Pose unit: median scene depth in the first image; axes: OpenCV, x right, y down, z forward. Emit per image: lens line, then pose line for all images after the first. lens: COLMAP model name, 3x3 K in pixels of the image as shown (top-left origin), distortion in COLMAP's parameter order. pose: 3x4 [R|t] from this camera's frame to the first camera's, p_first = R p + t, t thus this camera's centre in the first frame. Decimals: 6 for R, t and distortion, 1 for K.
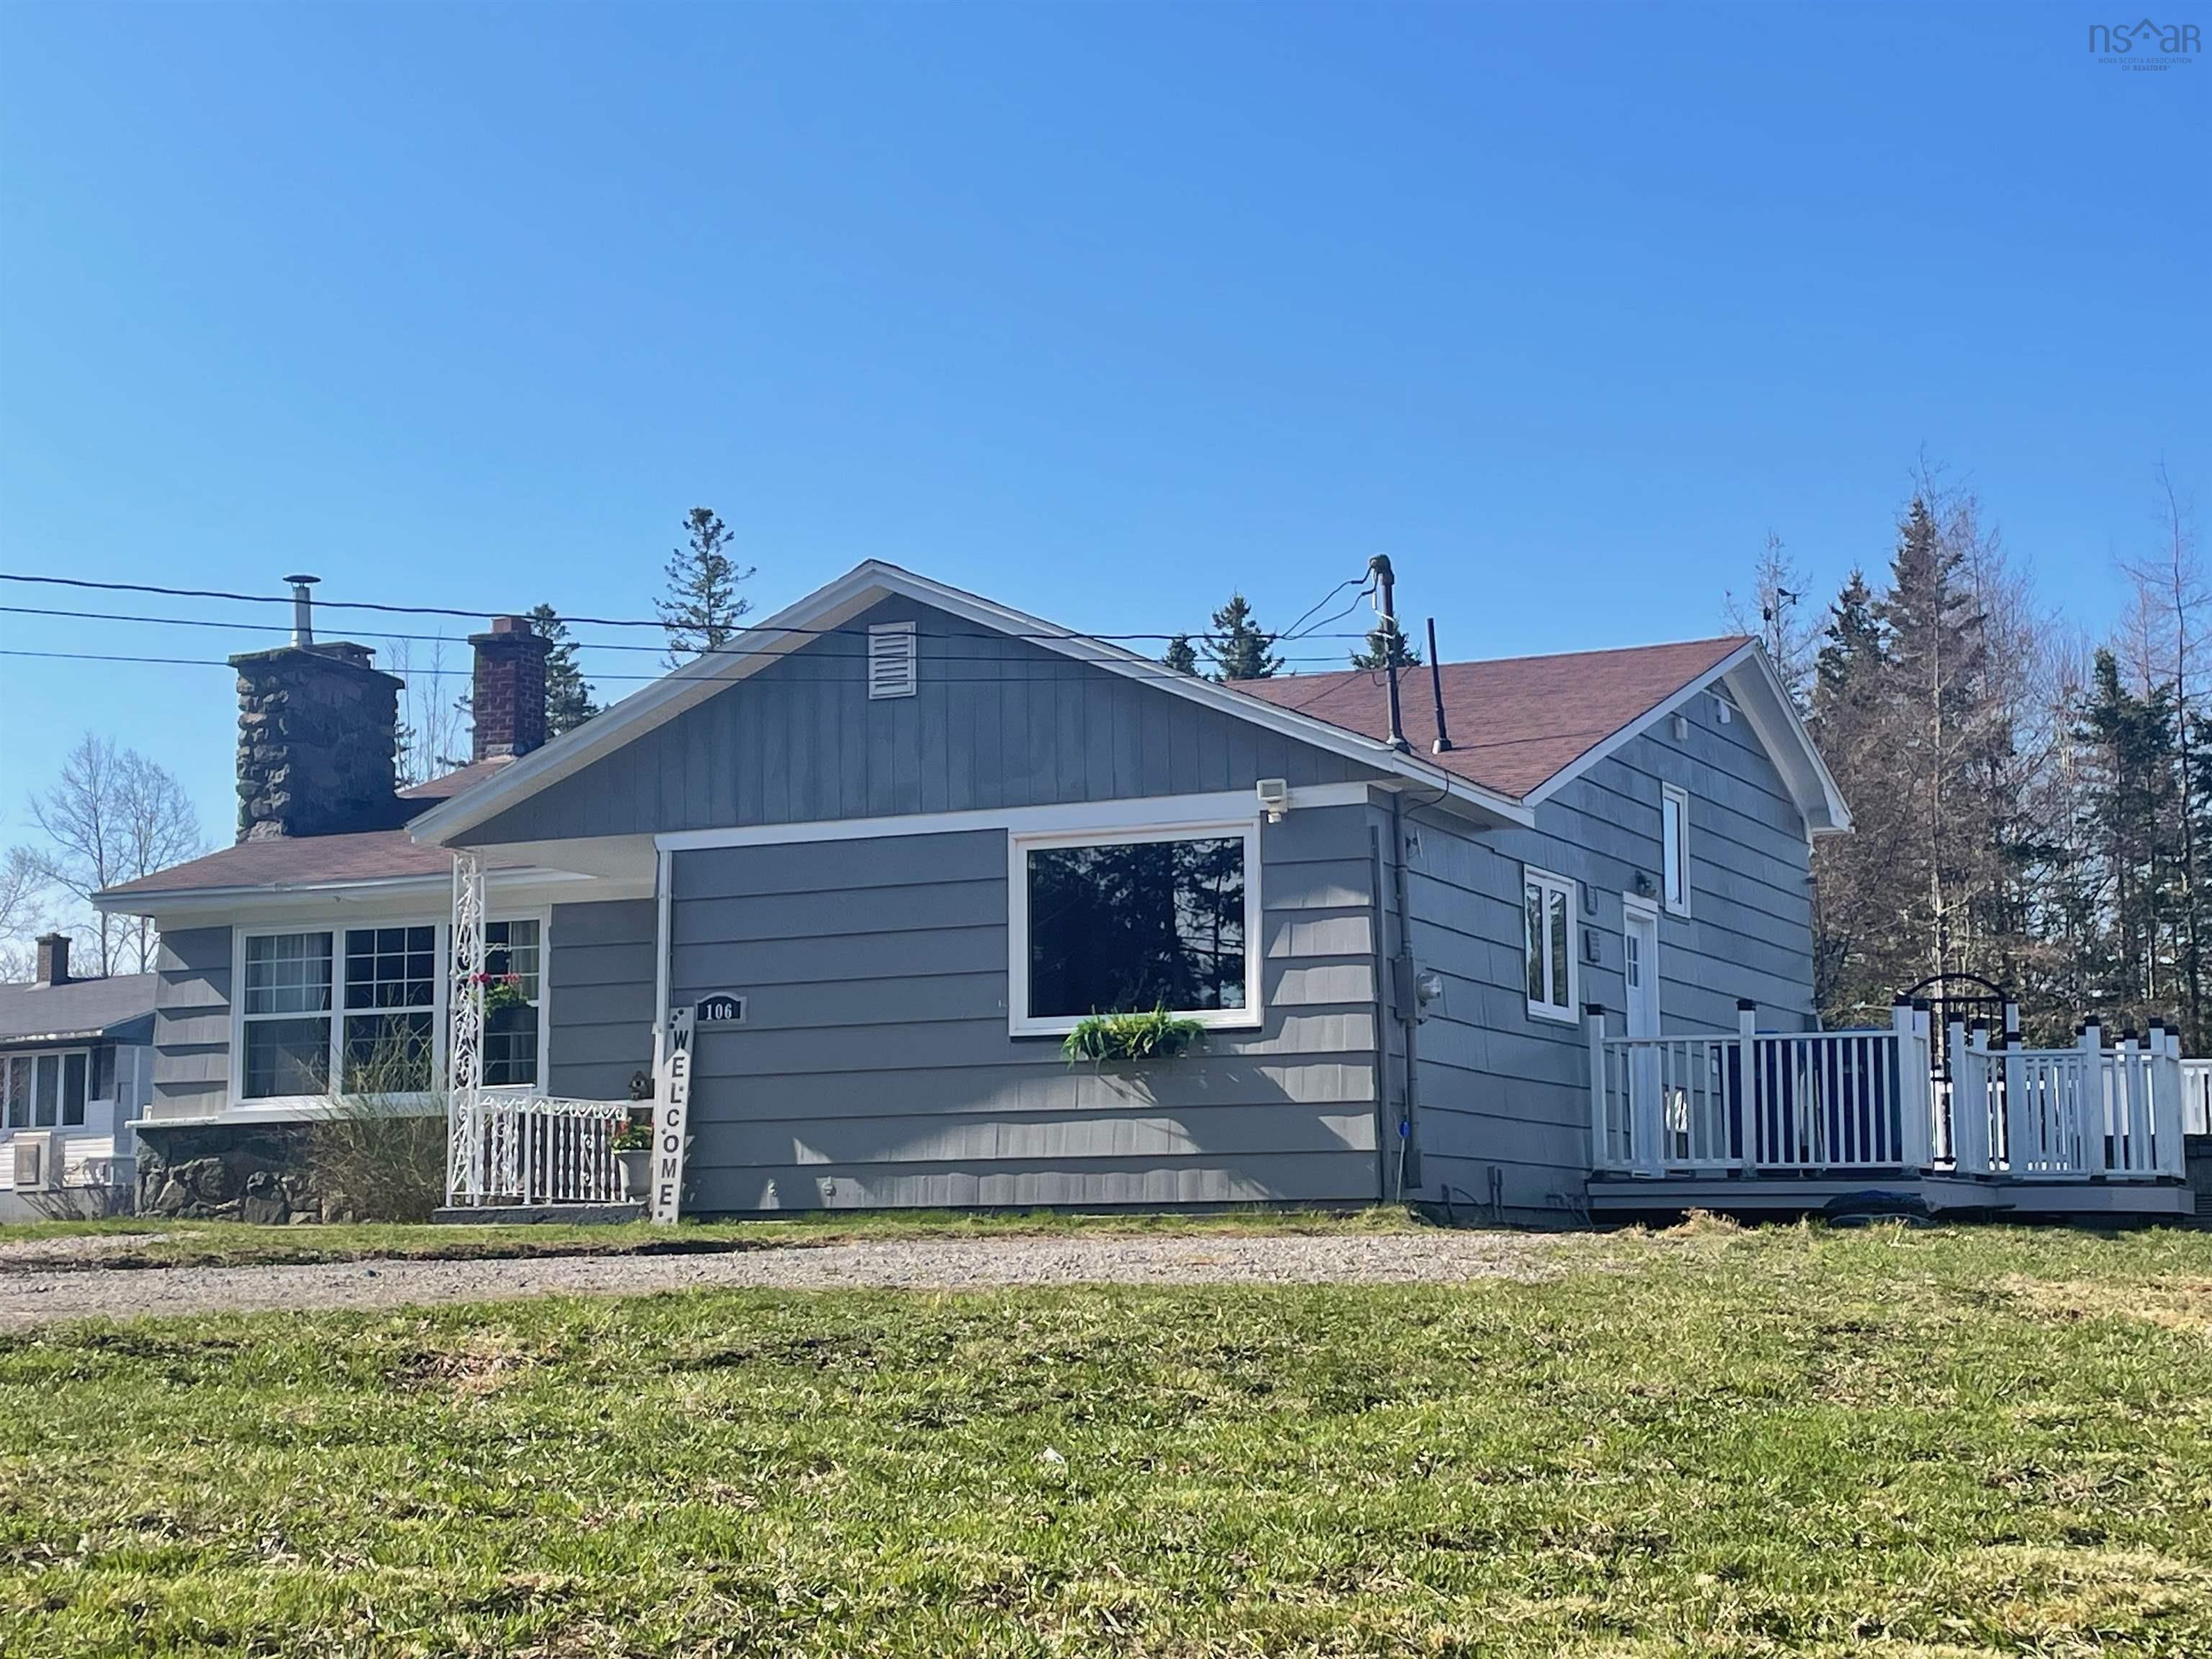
lens RADIAL K [[3480.1, 0, 1166.1], [0, 3480.1, 819.5], [0, 0, 1]] dist [0.063136, 0.000000]
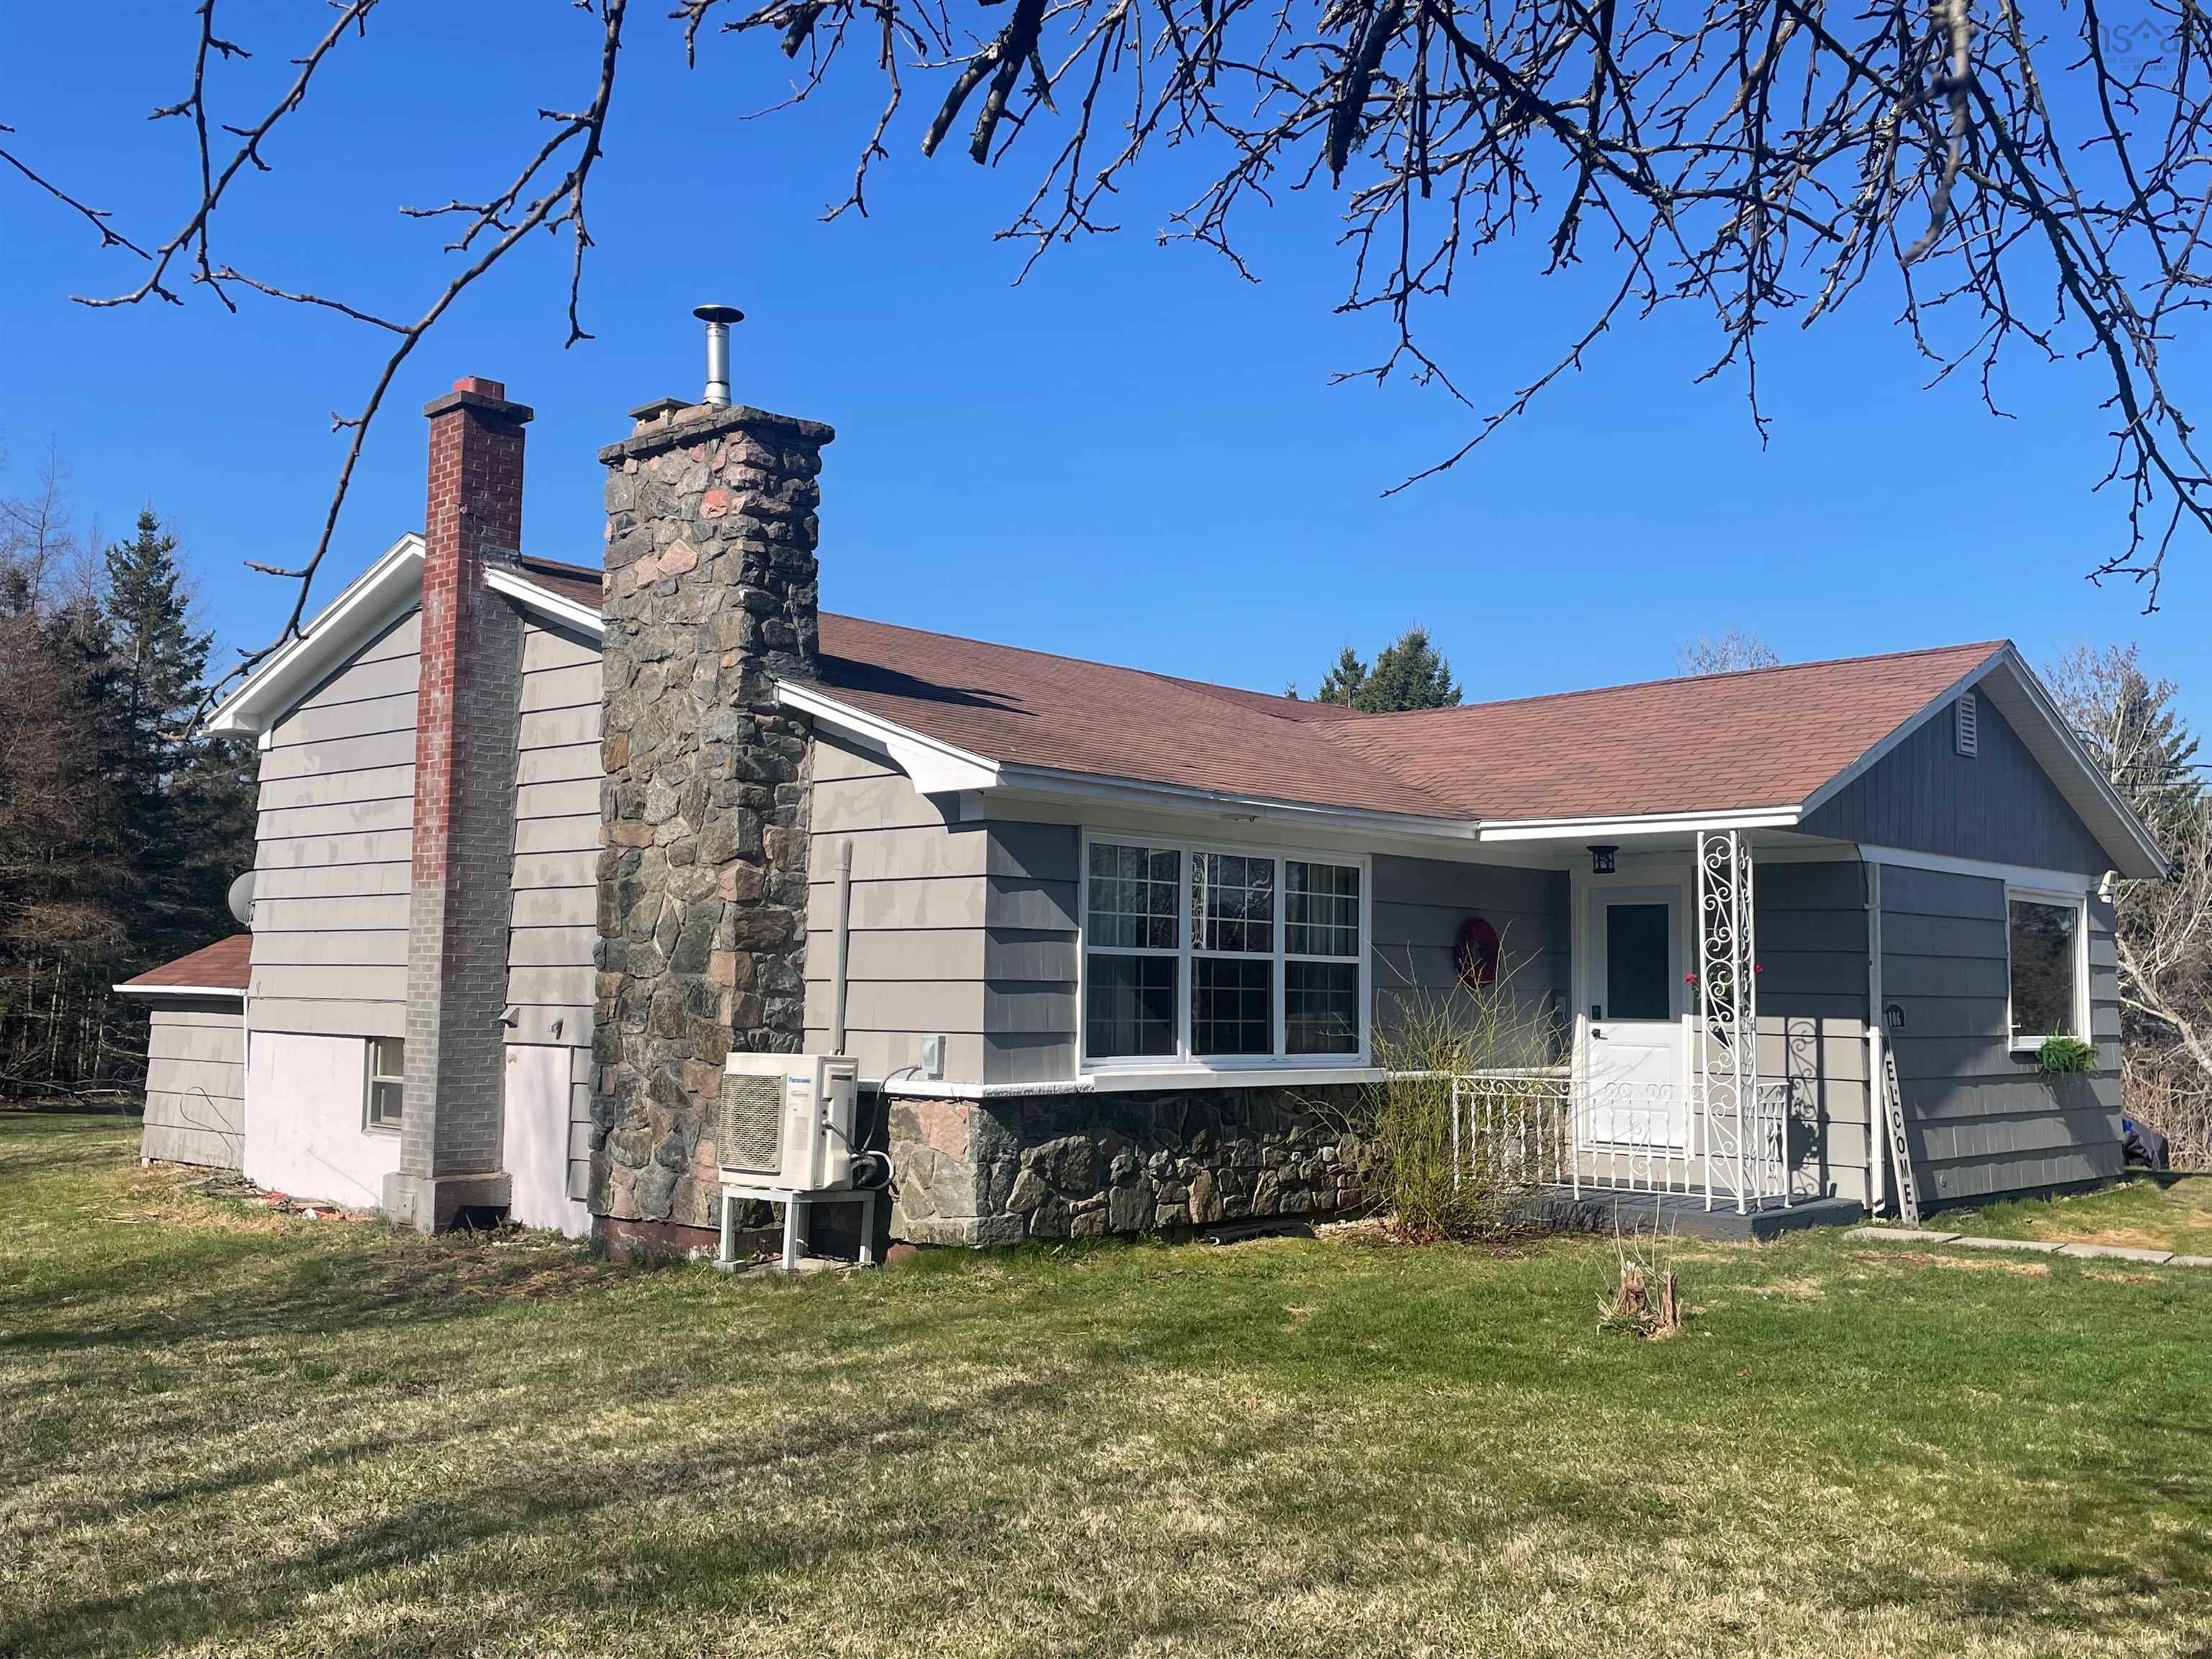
lens RADIAL K [[2051.1, 0, 1099.4], [0, 2051.1, 837.1], [0, 0, 1]] dist [0.084324, 0.000000]
pose [[0.336671, 0.086290, 0.937660, -0.793521], [-0.140215, 0.989284, -0.040696, 0.058491], [-0.931124, -0.117773, 0.345163, 0.984969]]
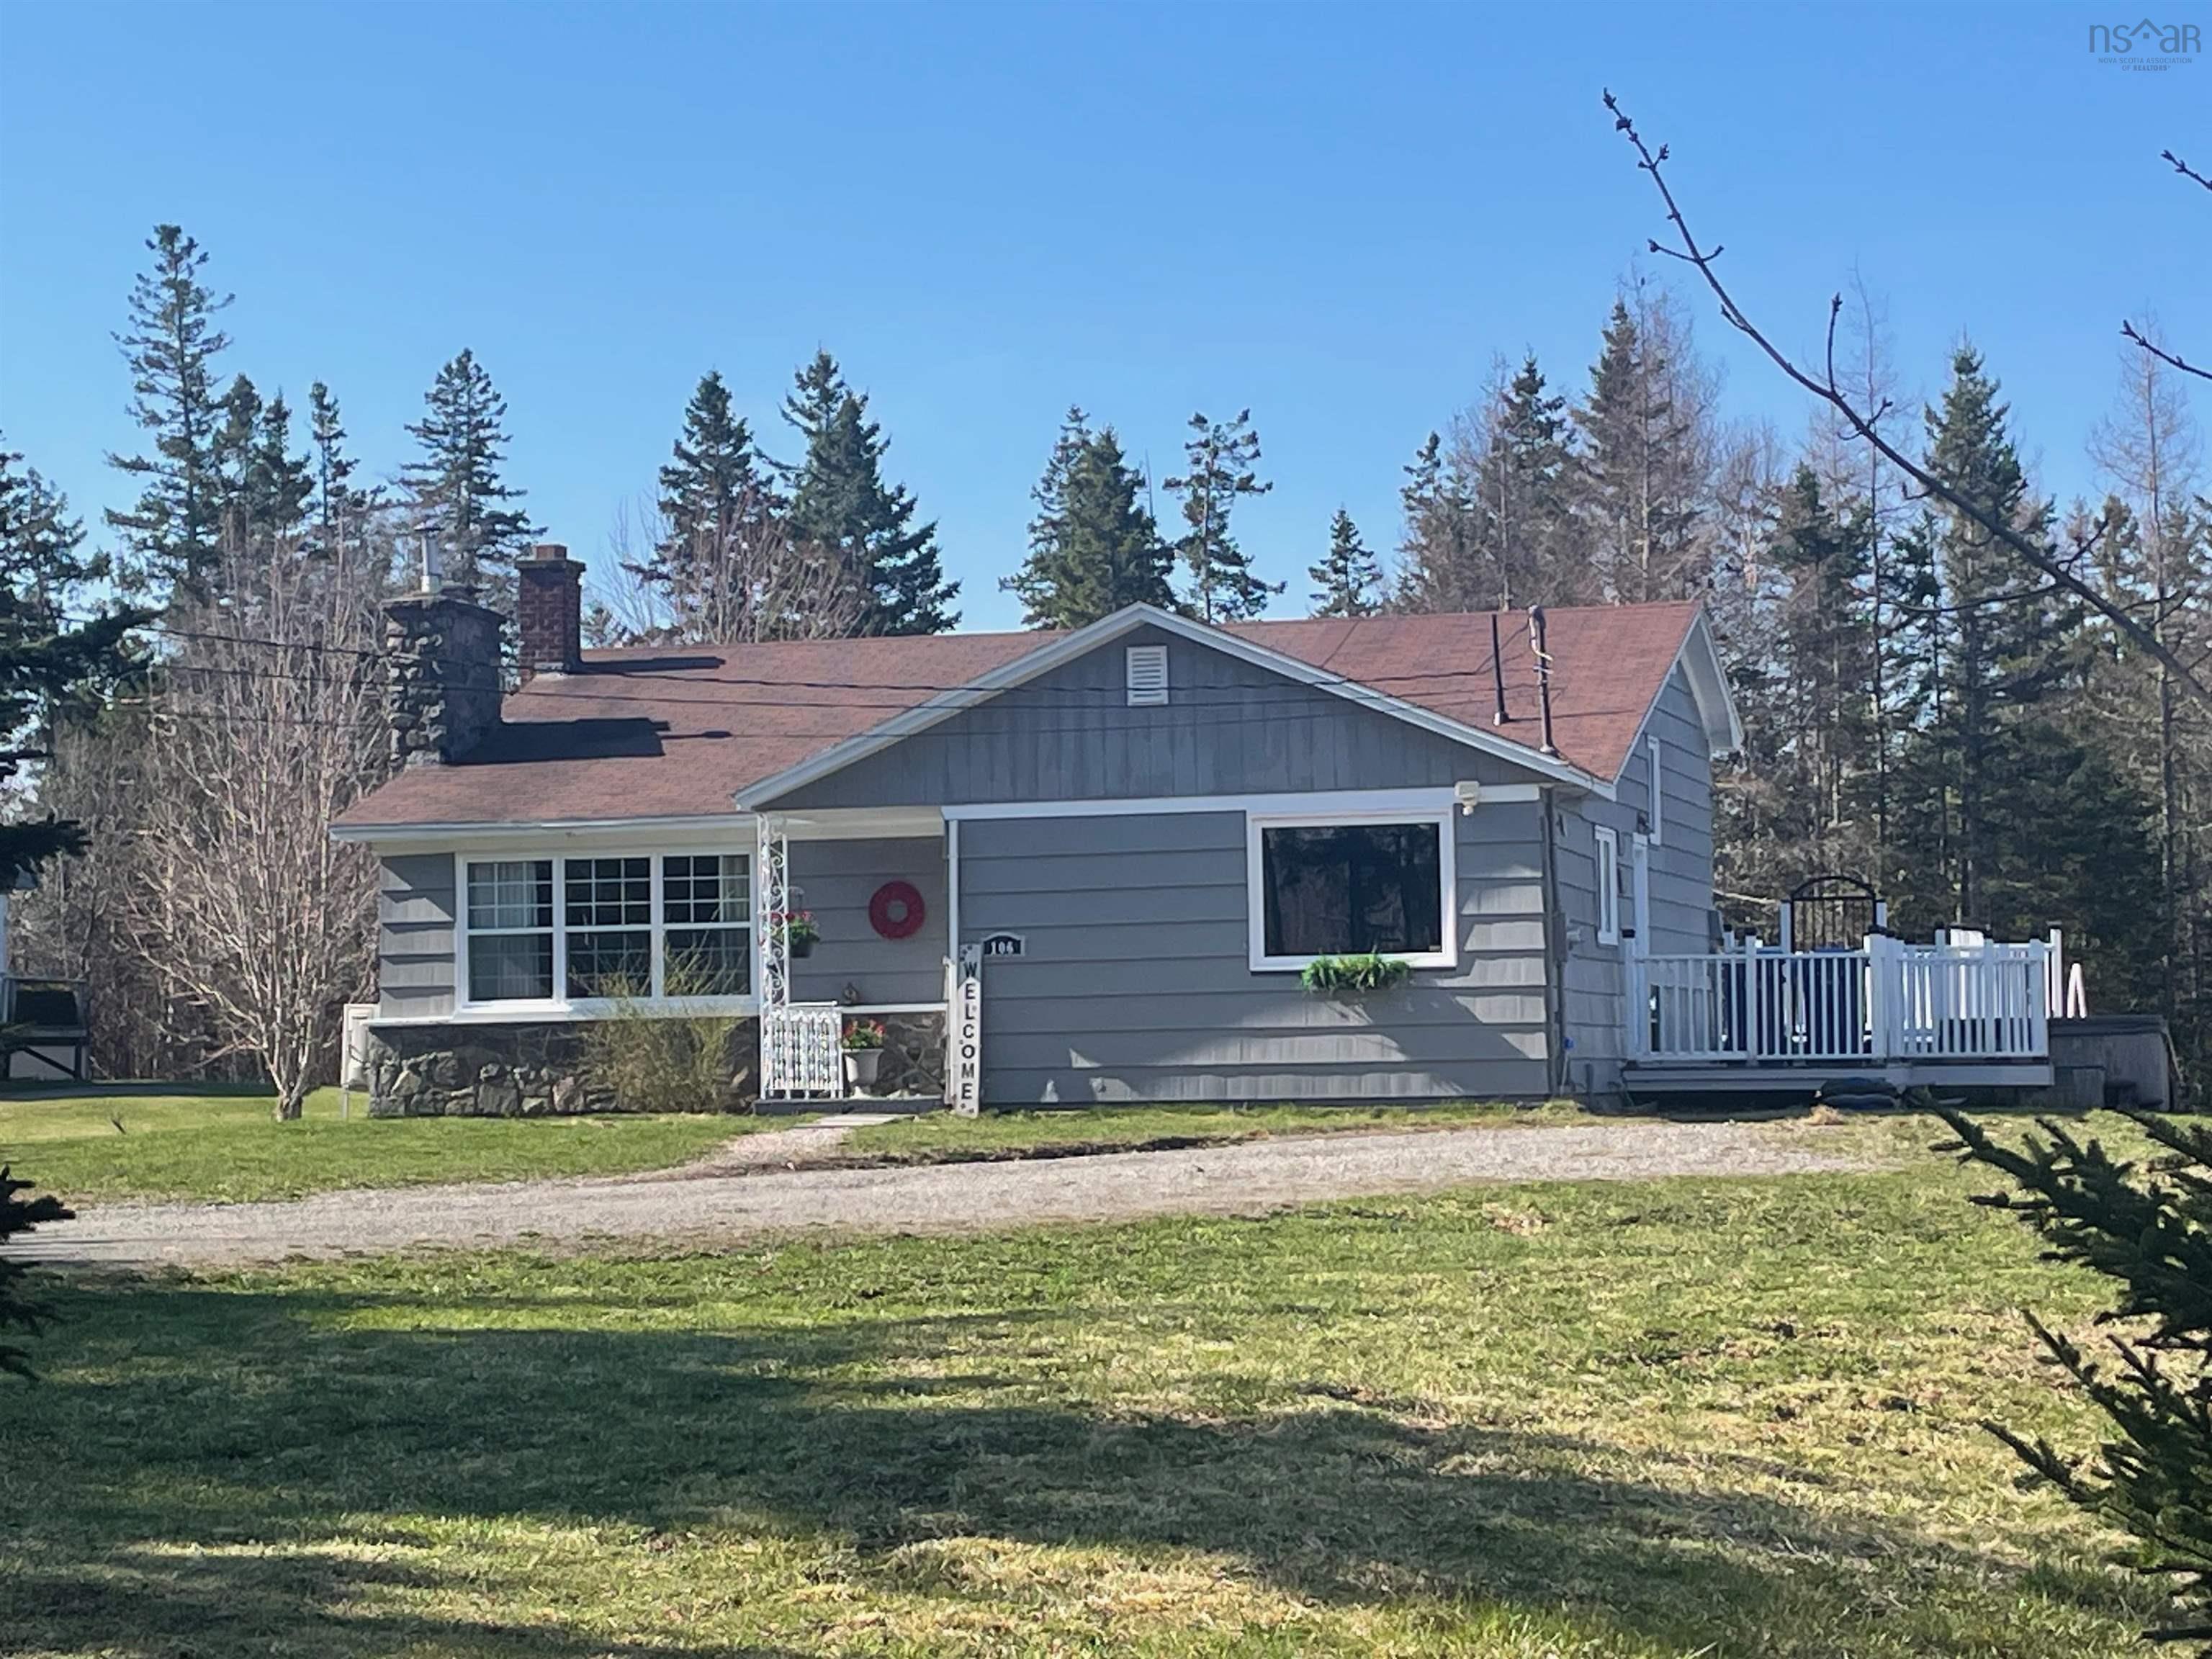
lens RADIAL K [[4710.1, 0, 1108.9], [0, 4710.1, 832.9], [0, 0, 1]] dist [0.047550, 0.000000]
pose [[0.986108, 0.000220, 0.166105, -0.365385], [-0.012835, 0.997110, 0.074876, -0.113124], [-0.165608, -0.075967, 0.983261, -0.678213]]
